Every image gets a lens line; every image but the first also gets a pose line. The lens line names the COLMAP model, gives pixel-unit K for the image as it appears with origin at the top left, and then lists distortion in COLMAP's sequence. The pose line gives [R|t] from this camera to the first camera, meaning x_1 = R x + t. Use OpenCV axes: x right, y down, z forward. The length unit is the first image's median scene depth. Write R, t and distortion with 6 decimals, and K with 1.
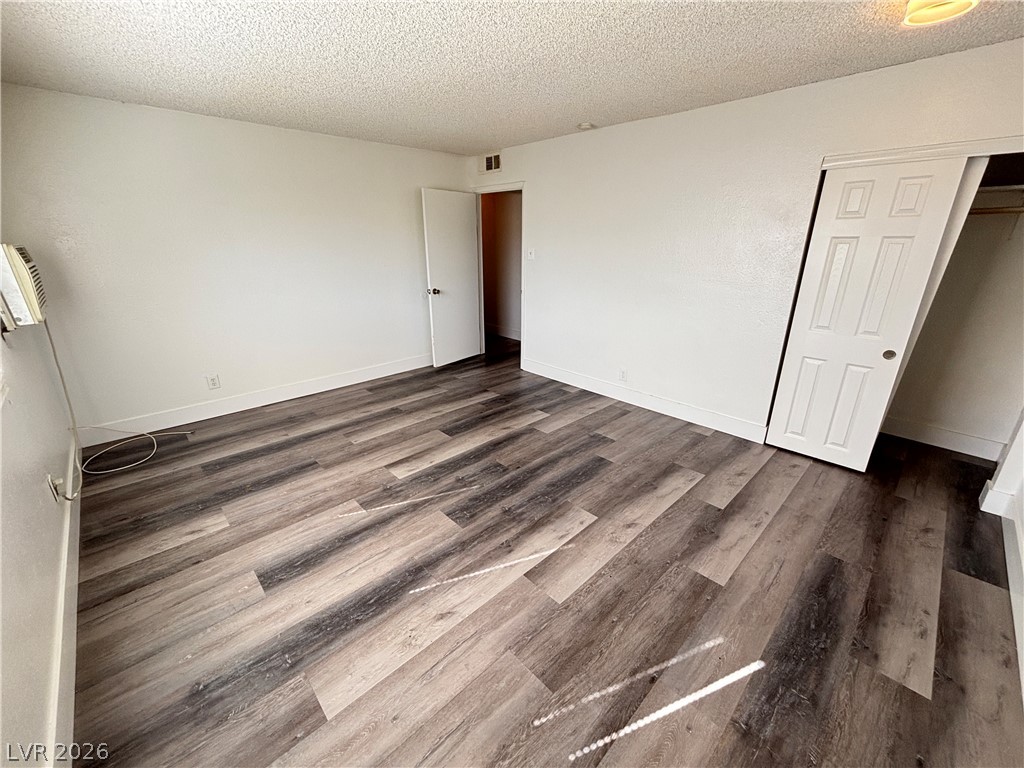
lens RADIAL K [[413.1, 0, 506.2], [0, 413.1, 383.5], [0, 0, 1]] dist [-0.000270, 0.003160]
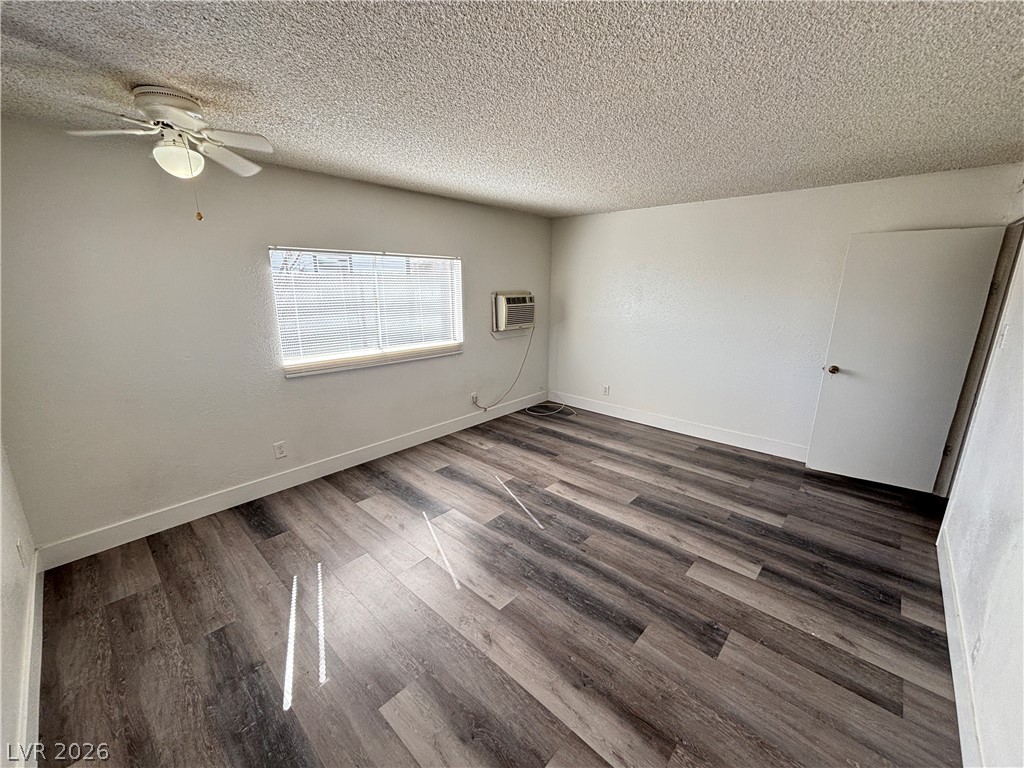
lens RADIAL K [[413.1, 0, 516.5], [0, 413.1, 377.8], [0, 0, 1]] dist [-0.000270, 0.003160]
pose [[0.070545, 0.228492, -0.970986, 0.822417], [-0.334685, 0.922407, 0.192745, -0.272334], [0.939686, 0.311377, 0.141544, 0.628423]]
